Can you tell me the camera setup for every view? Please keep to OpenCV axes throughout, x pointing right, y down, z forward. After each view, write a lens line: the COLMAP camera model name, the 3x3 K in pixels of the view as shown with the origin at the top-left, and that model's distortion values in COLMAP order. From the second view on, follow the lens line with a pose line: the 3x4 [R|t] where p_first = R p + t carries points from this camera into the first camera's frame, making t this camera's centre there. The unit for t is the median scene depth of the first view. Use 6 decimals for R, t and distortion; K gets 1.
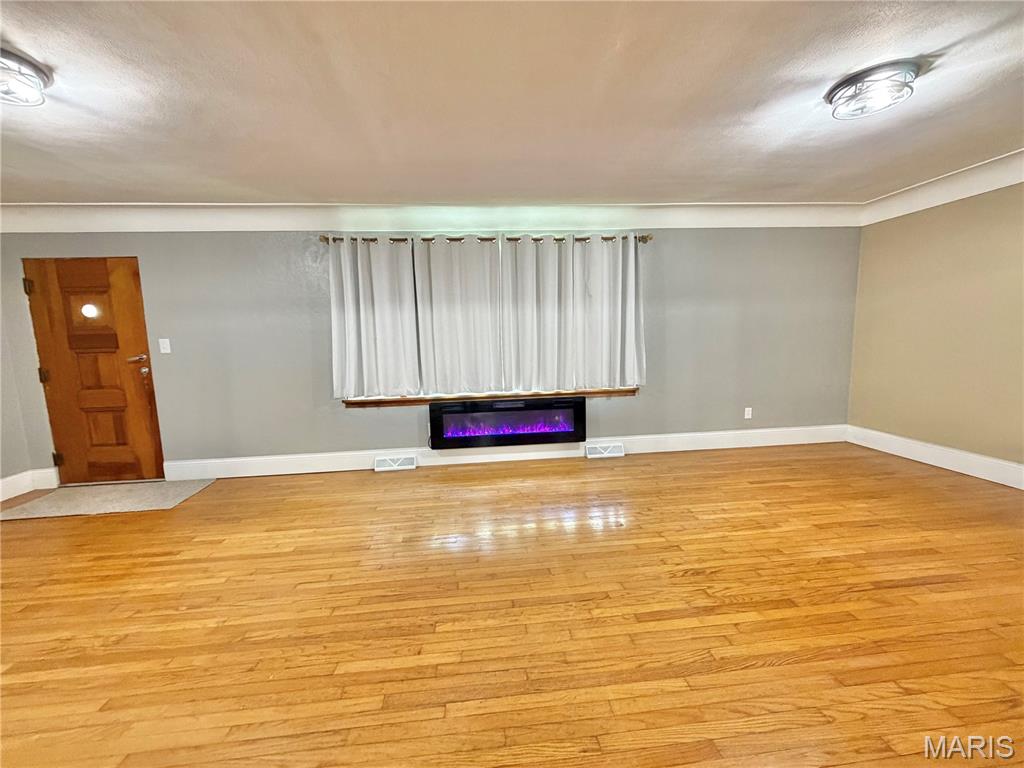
lens RADIAL K [[405.5, 0, 513.4], [0, 405.5, 385.2], [0, 0, 1]] dist [-0.001278, 0.000195]
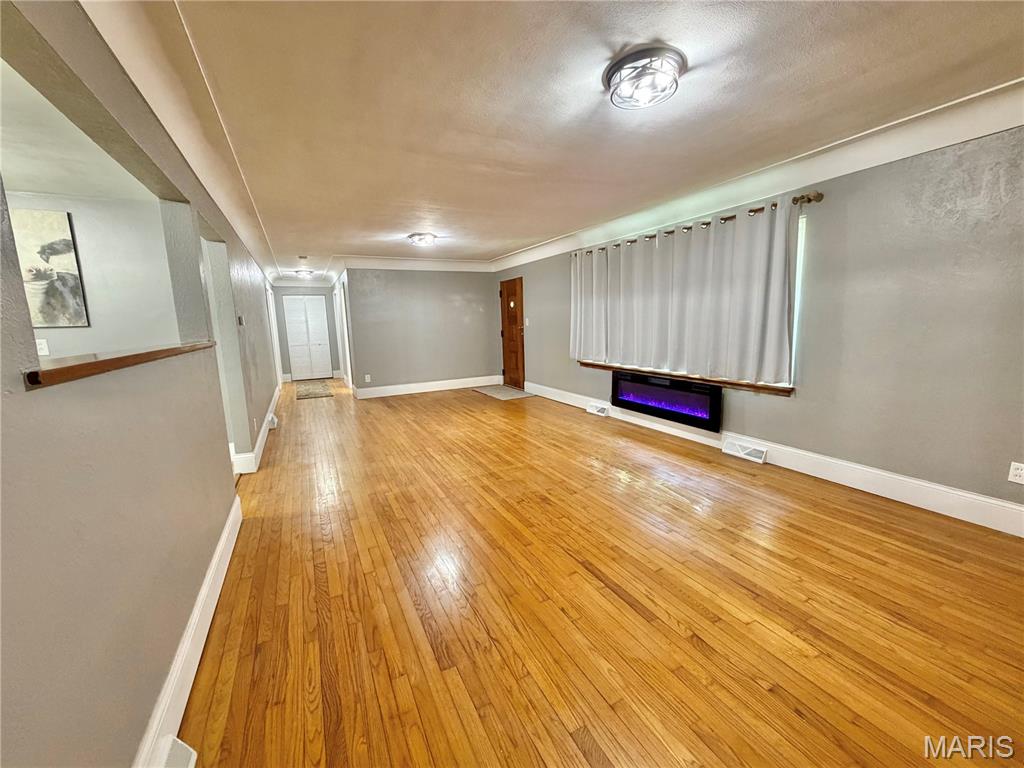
lens RADIAL K [[405.5, 0, 509.6], [0, 405.5, 385.4], [0, 0, 1]] dist [-0.001278, 0.000195]
pose [[0.370040, 0.168148, -0.913672, 0.925584], [-0.100301, 0.984966, 0.140647, -0.061421], [0.923586, 0.039597, 0.381342, 0.195906]]
